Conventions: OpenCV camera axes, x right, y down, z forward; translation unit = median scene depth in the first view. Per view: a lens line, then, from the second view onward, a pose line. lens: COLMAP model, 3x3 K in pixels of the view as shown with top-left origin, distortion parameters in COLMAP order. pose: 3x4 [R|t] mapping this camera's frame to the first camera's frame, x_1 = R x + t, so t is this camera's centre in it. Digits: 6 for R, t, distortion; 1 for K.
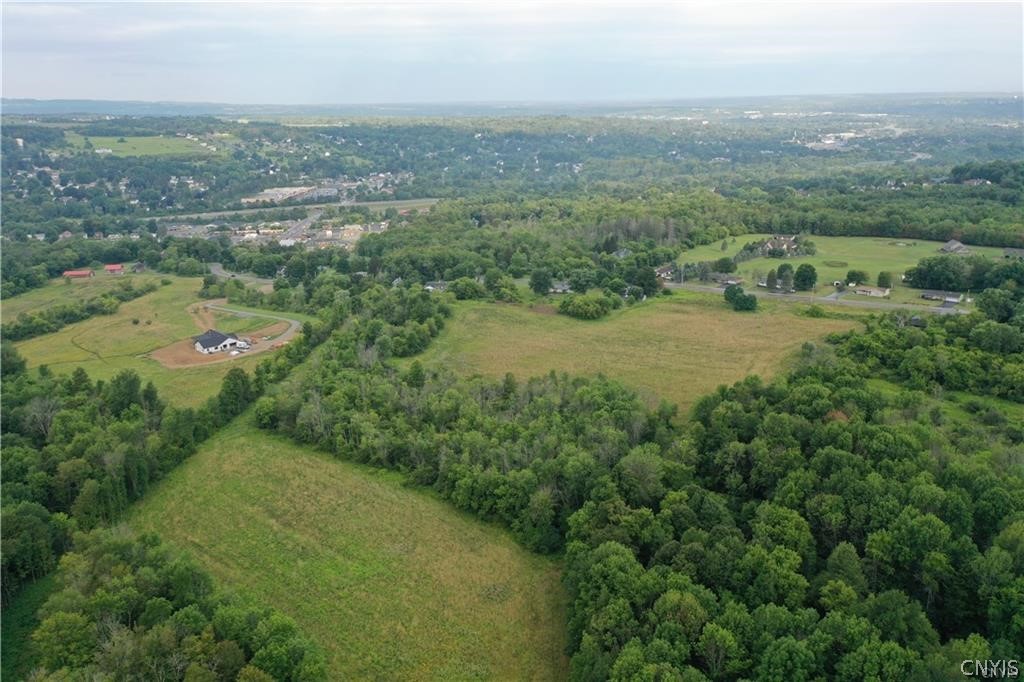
lens RADIAL K [[812.3, 0, 509.0], [0, 812.3, 339.3], [0, 0, 1]] dist [0.009308, 0.002732]
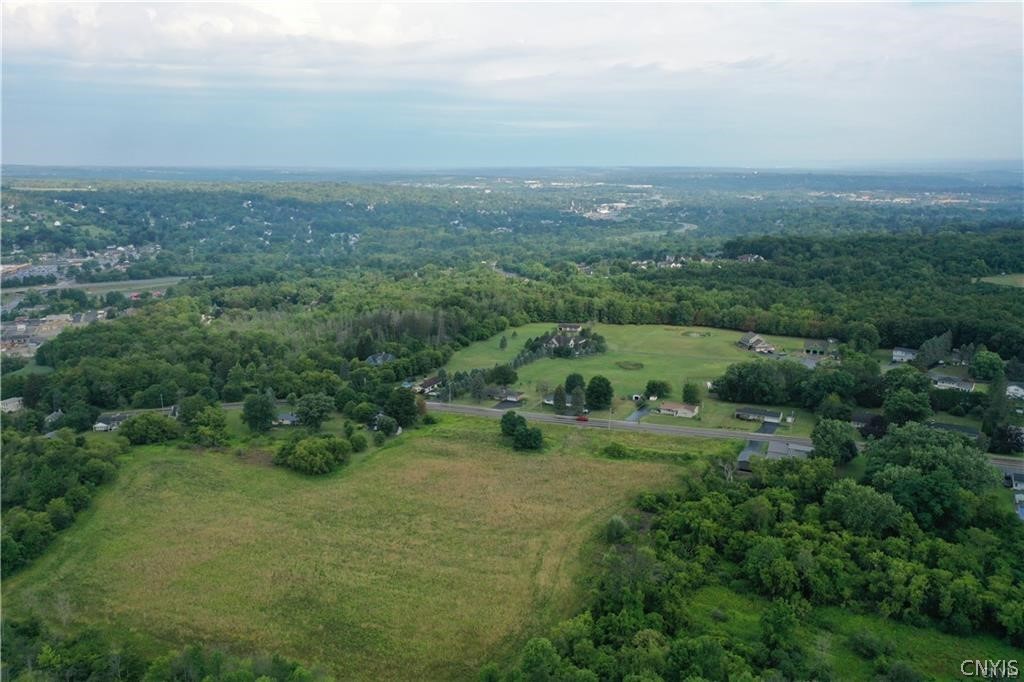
lens RADIAL K [[812.3, 0, 509.0], [0, 812.3, 339.3], [0, 0, 1]] dist [0.009308, 0.002732]
pose [[0.968359, -0.033733, 0.247272, 0.057939], [0.052852, 0.996068, -0.071095, -0.053738], [-0.243902, 0.081914, 0.966334, 0.171957]]
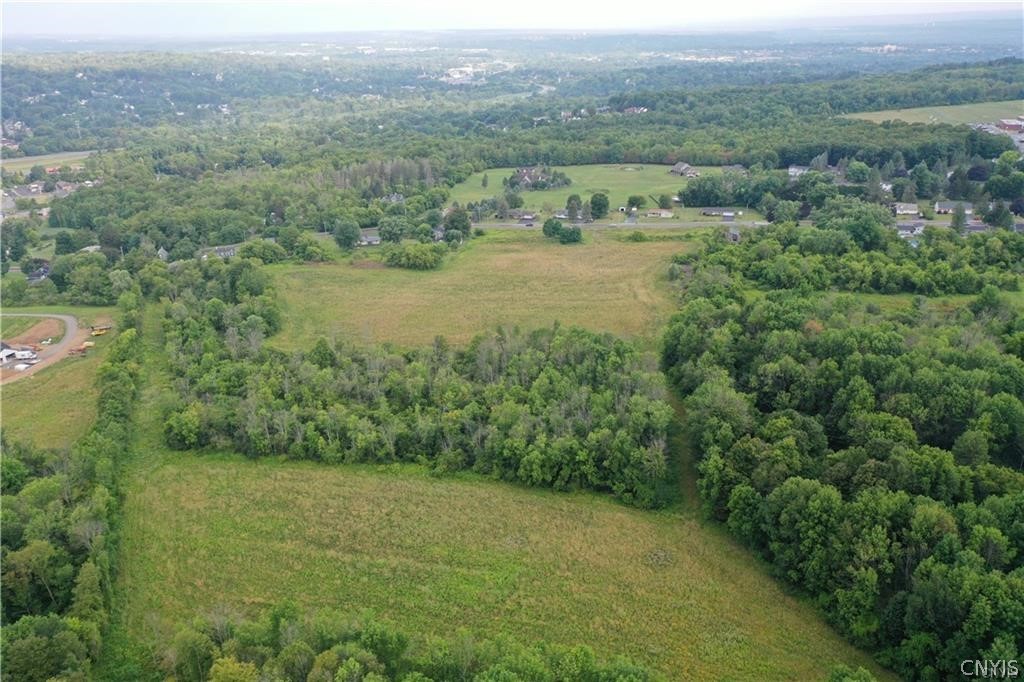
lens RADIAL K [[815.8, 0, 512.0], [0, 815.8, 341.0], [0, 0, 1]] dist [0.011631, 0.002970]
pose [[0.892330, -0.155945, 0.423591, -0.149993], [0.124859, 0.987085, 0.100371, -0.016397], [-0.433772, -0.036675, 0.900276, 0.060990]]
